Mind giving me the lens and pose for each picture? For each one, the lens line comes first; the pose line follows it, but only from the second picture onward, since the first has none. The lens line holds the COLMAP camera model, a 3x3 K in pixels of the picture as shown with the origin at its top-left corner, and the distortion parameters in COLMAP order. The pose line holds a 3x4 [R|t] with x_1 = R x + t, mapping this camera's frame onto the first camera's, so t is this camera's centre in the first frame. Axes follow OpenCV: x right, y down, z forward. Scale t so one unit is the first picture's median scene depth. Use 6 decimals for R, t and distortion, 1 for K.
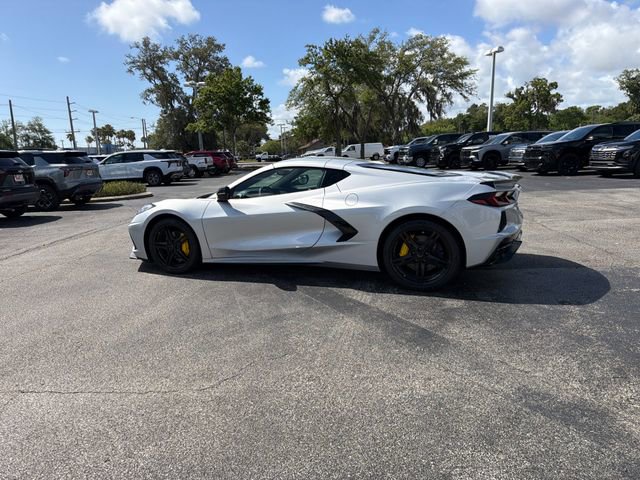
lens RADIAL K [[447.4, 0, 315.9], [0, 447.4, 238.7], [0, 0, 1]] dist [0.033557, -0.047909]
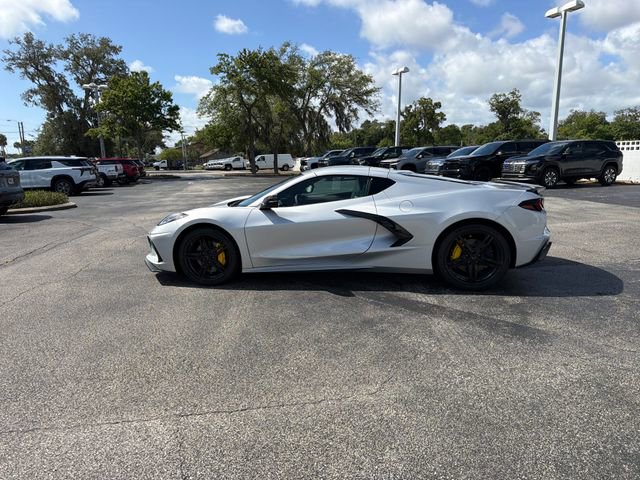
lens RADIAL K [[447.4, 0, 315.9], [0, 447.4, 238.7], [0, 0, 1]] dist [0.033557, -0.047909]
pose [[0.975004, -0.021575, 0.221136, -0.038896], [0.026682, 0.999441, -0.020135, 0.000410], [-0.220578, 0.025532, 0.975035, 0.002736]]
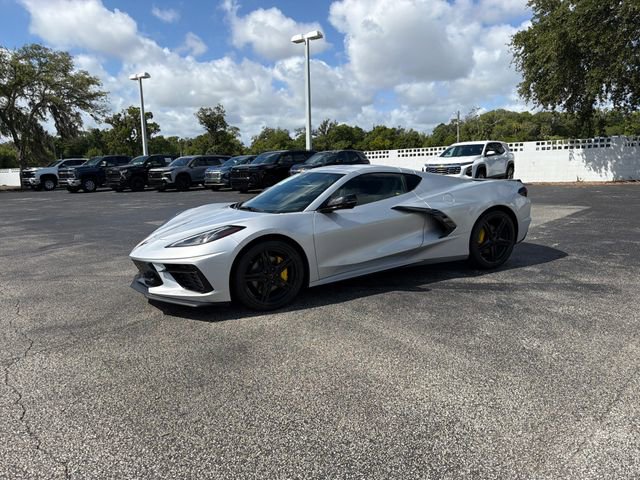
lens RADIAL K [[442.4, 0, 315.9], [0, 442.4, 240.5], [0, 0, 1]] dist [0.073422, -0.103463]
pose [[0.661787, -0.113401, 0.741065, -0.107860], [0.150671, 0.988443, 0.016704, -0.005826], [-0.734395, 0.100602, 0.671225, 0.053527]]
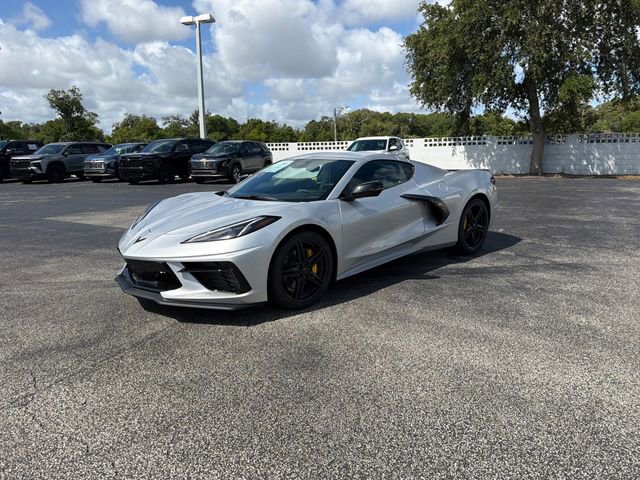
lens RADIAL K [[442.4, 0, 315.9], [0, 442.4, 240.5], [0, 0, 1]] dist [0.073422, -0.103463]
pose [[0.429428, -0.142055, 0.891859, -0.120873], [0.168605, 0.982799, 0.075357, -0.010351], [-0.887223, 0.118012, 0.445992, 0.085593]]
